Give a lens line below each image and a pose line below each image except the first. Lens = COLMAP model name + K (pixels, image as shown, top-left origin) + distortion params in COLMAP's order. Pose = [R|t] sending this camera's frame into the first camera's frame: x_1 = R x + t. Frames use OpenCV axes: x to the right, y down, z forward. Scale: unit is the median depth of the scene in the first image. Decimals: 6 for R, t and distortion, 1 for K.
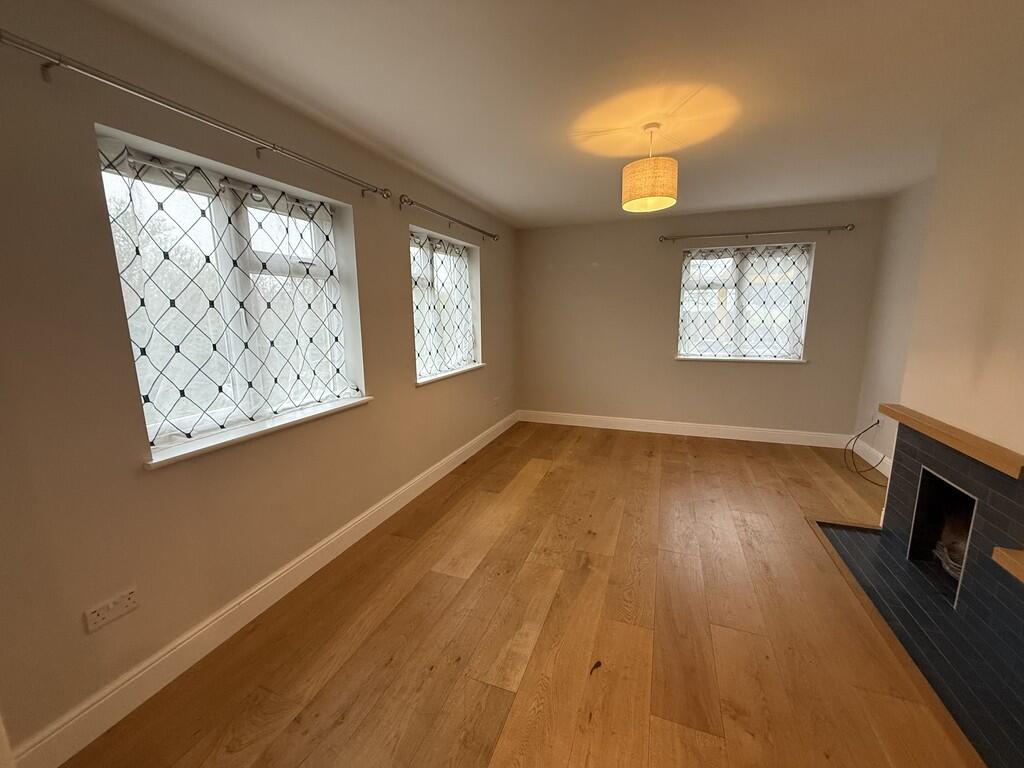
lens RADIAL K [[407.1, 0, 509.9], [0, 407.1, 383.8], [0, 0, 1]] dist [0.000436, 0.000087]
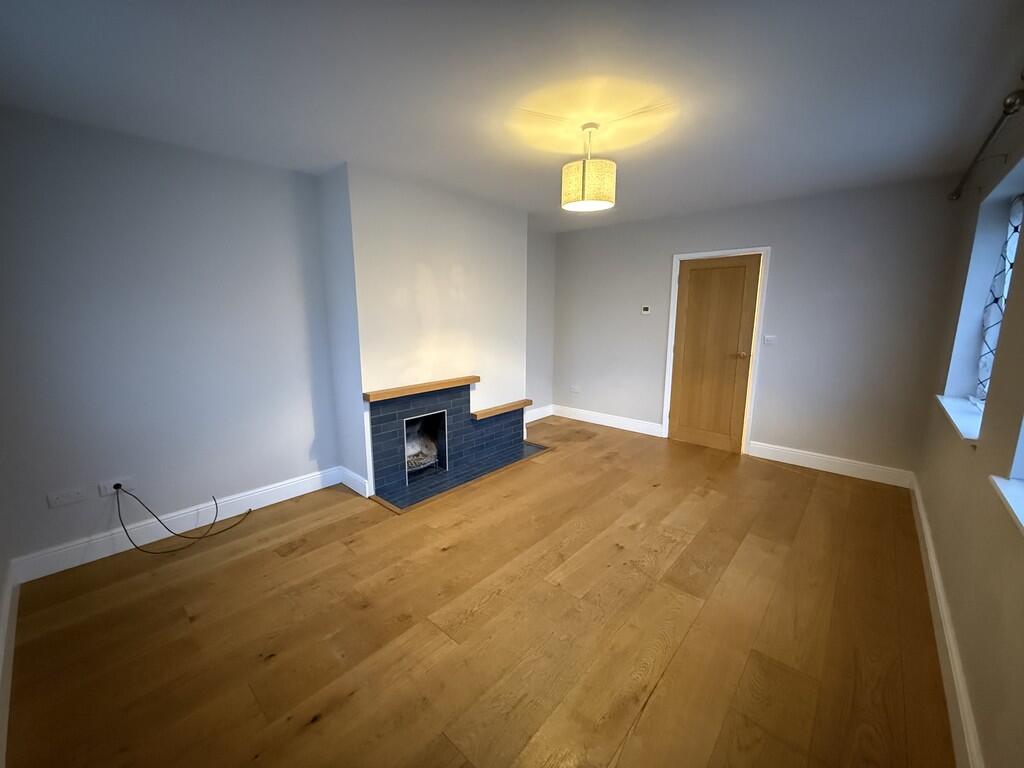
lens RADIAL K [[407.1, 0, 509.9], [0, 407.1, 383.8], [0, 0, 1]] dist [0.000436, 0.000087]
pose [[-0.936326, -0.050231, 0.347519, 0.104841], [0.070947, 0.942237, 0.327347, -0.254969], [-0.343888, 0.331159, -0.878678, 1.437590]]
